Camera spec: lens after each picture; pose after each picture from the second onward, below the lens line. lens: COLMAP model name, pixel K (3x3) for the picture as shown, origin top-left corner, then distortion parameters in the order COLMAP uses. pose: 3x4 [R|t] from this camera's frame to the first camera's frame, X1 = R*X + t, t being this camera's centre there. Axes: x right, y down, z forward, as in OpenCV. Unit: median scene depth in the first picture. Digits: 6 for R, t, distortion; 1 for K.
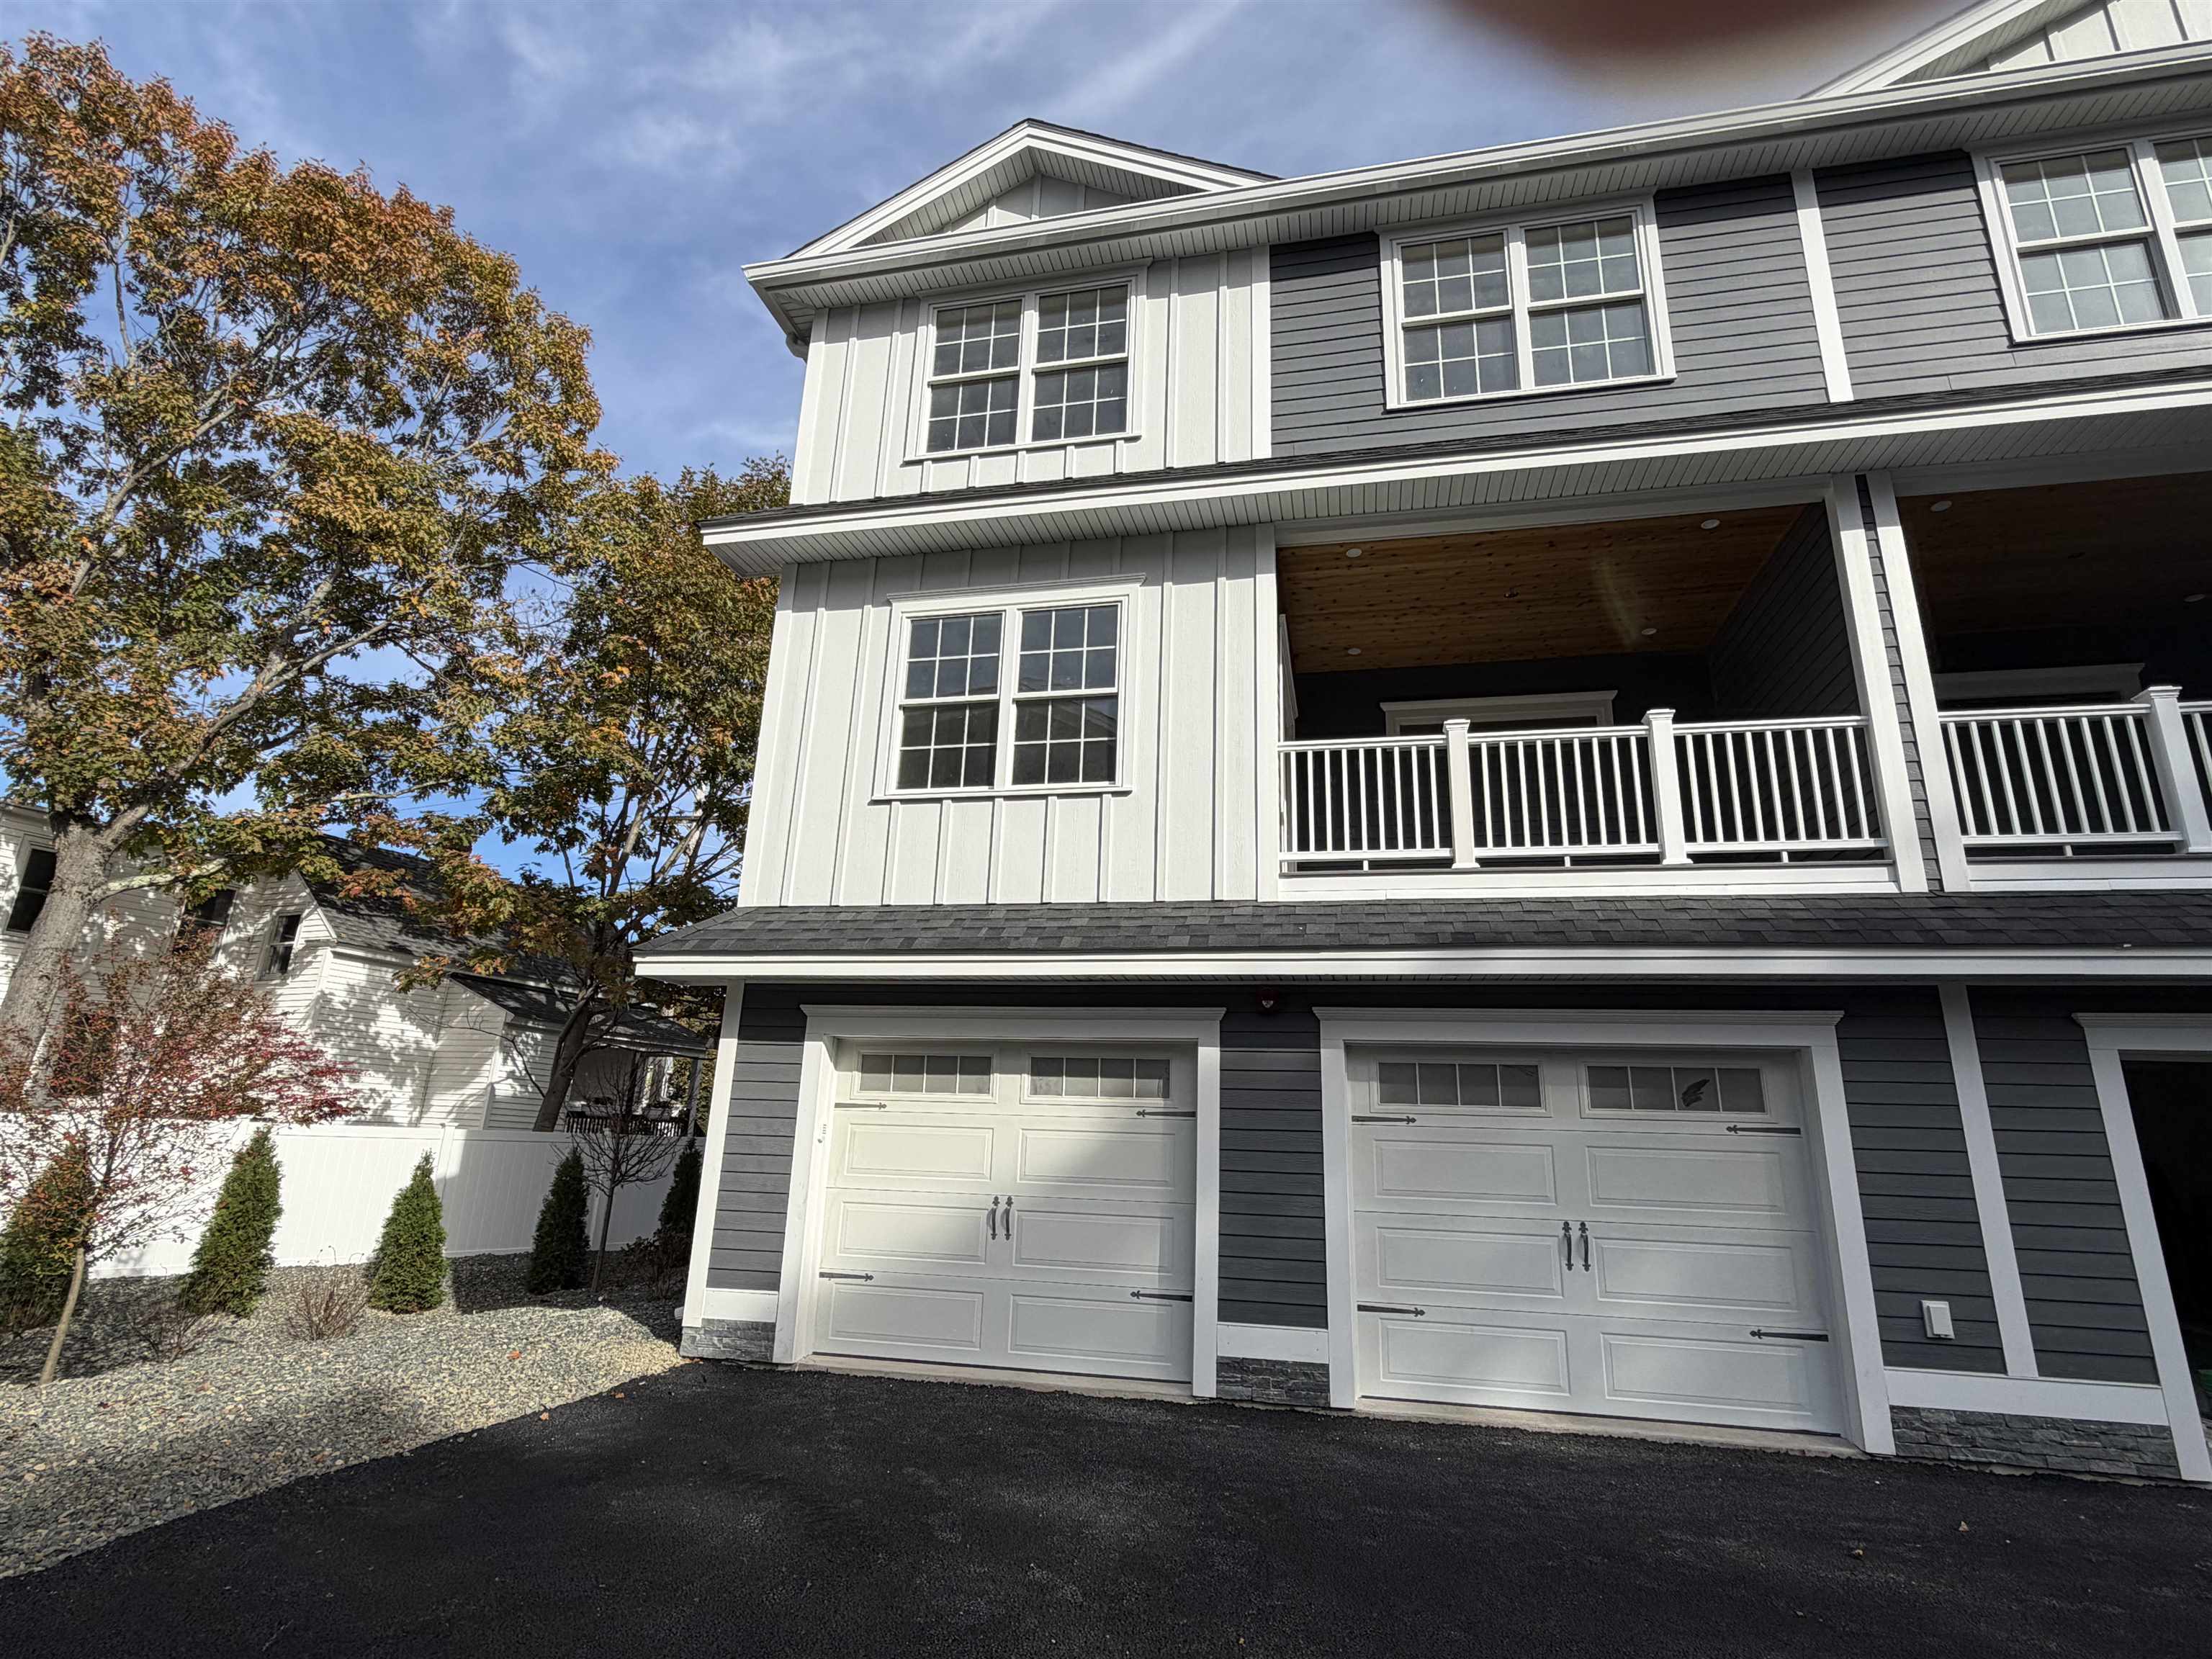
lens RADIAL K [[1097.8, 0, 1106.0], [0, 1097.8, 829.5], [0, 0, 1]] dist [-0.000778, -0.000556]
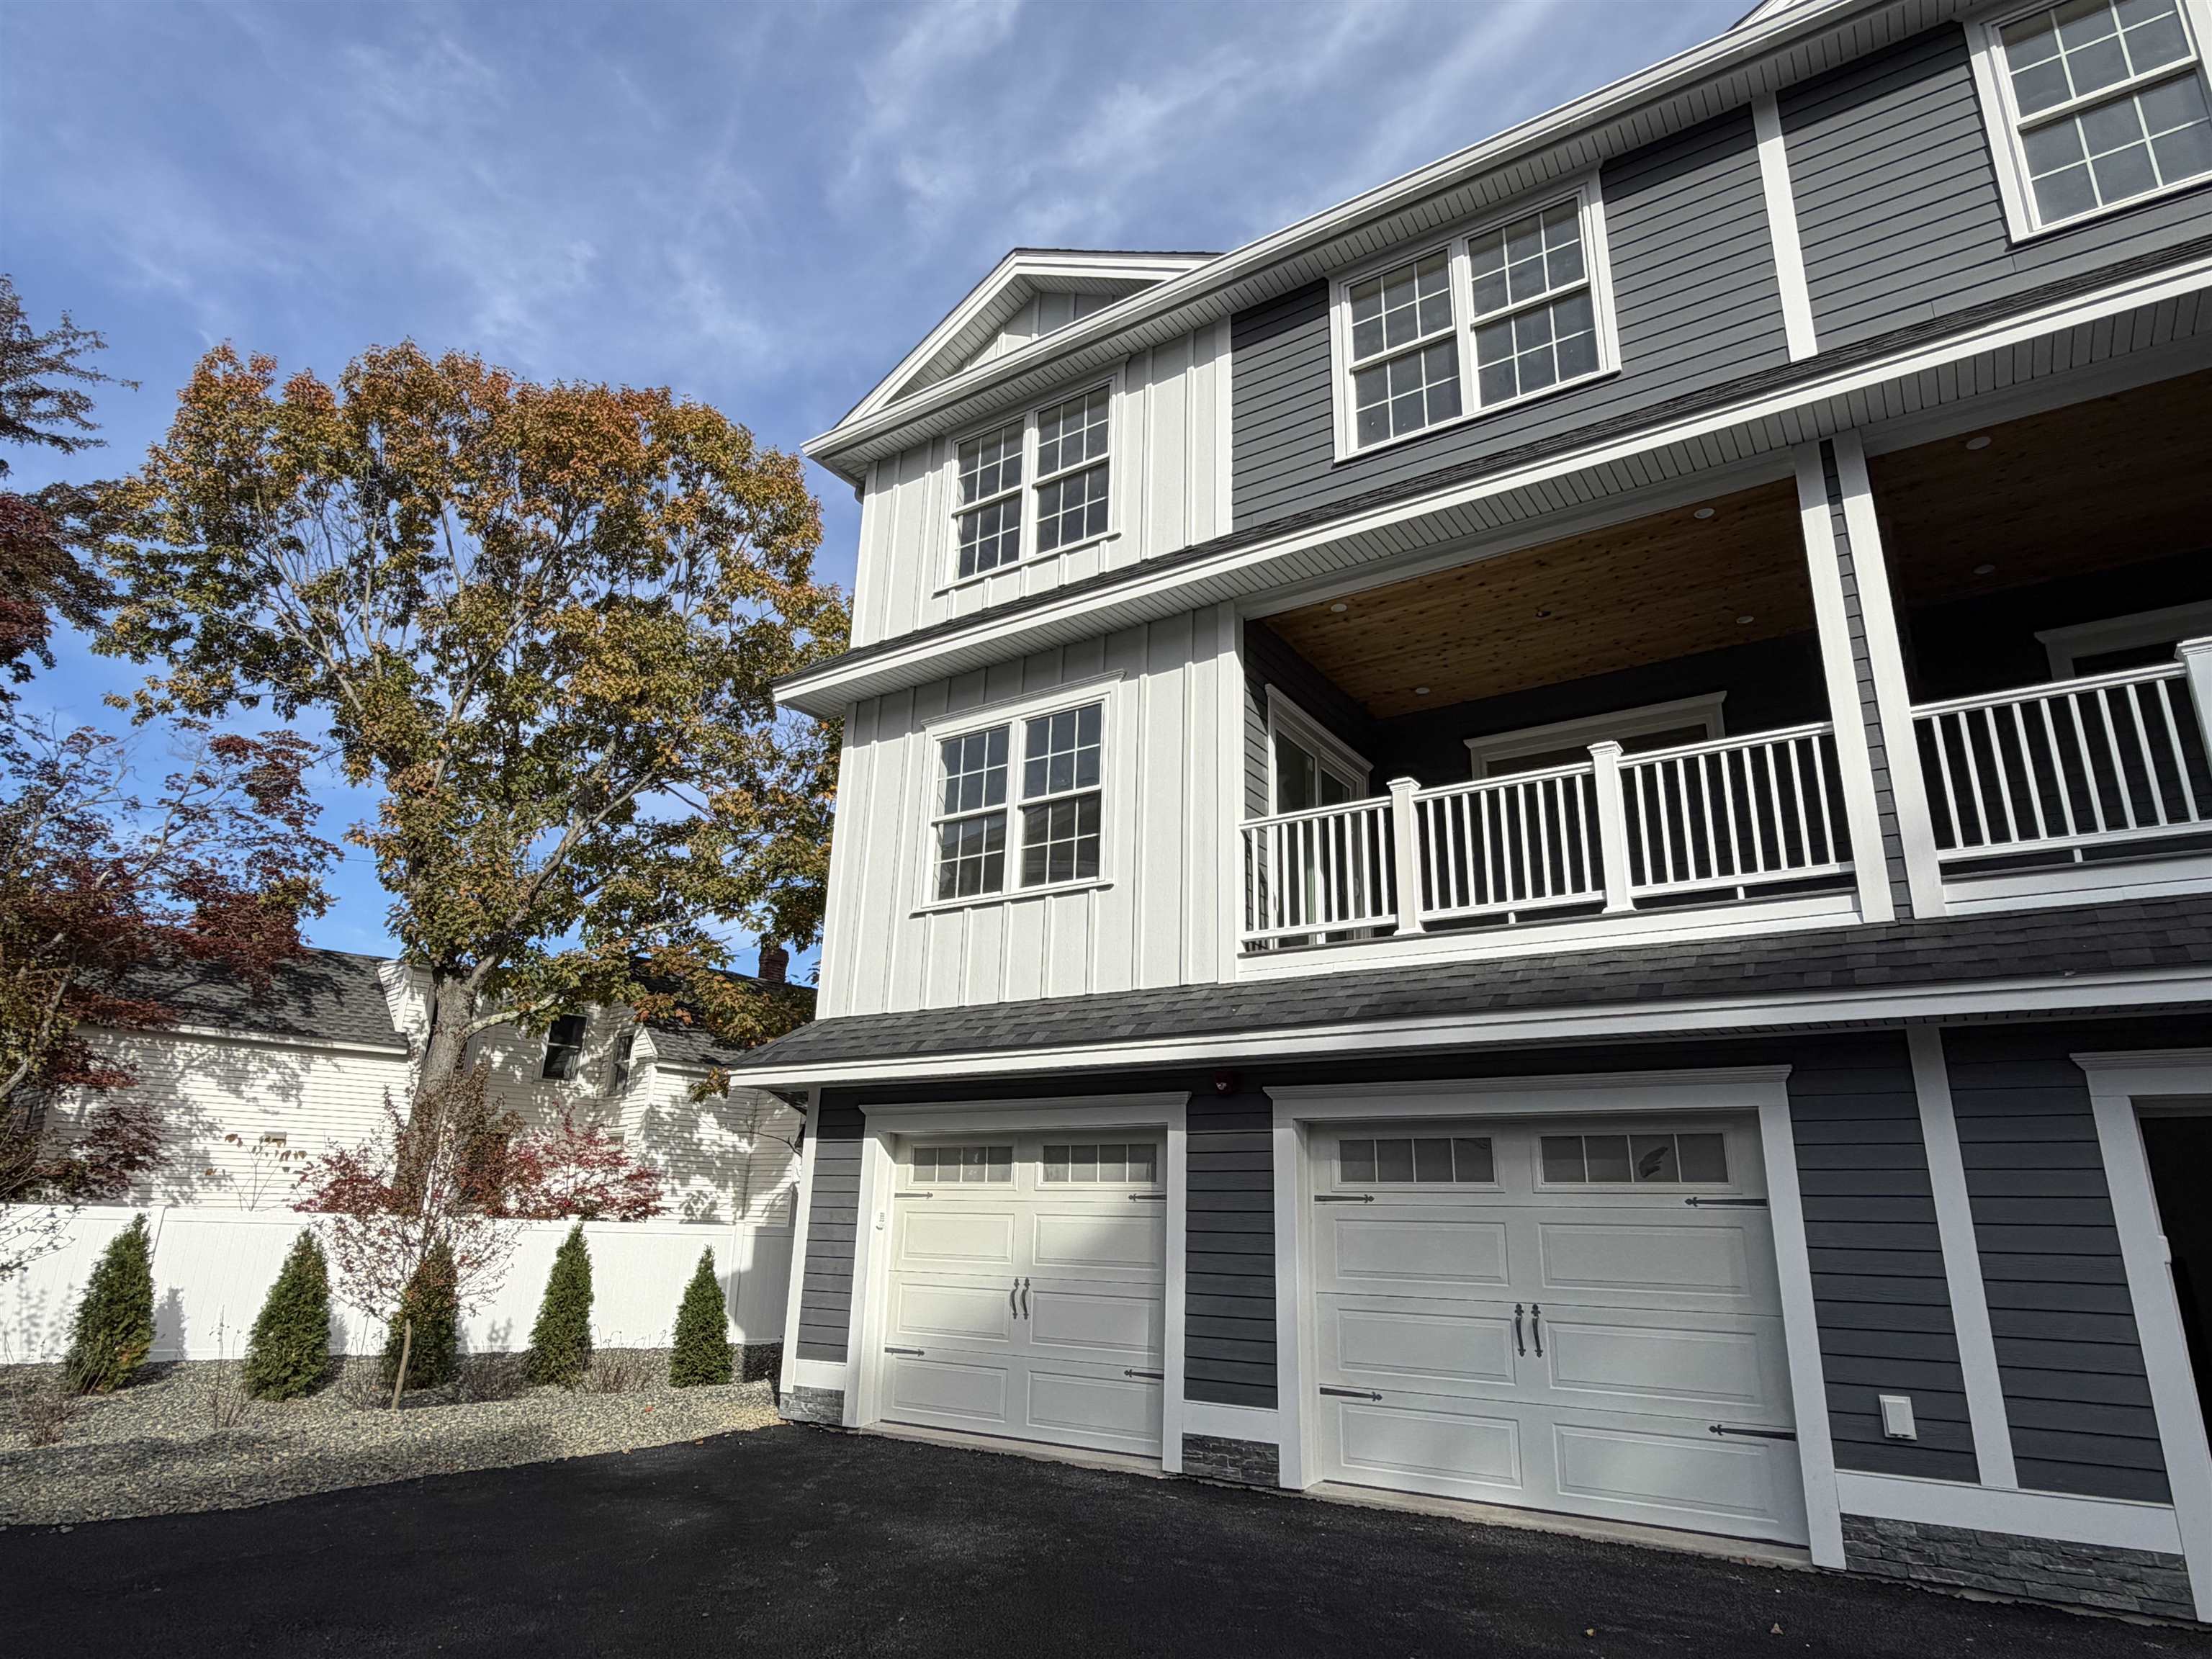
lens RADIAL K [[1279.7, 0, 1106.0], [0, 1279.7, 829.5], [0, 0, 1]] dist [-0.001644, -0.000106]
pose [[0.930763, -0.118404, -0.345920, 0.457563], [0.106224, 0.992873, -0.054033, -0.022420], [0.349852, 0.013547, 0.936707, -0.139553]]
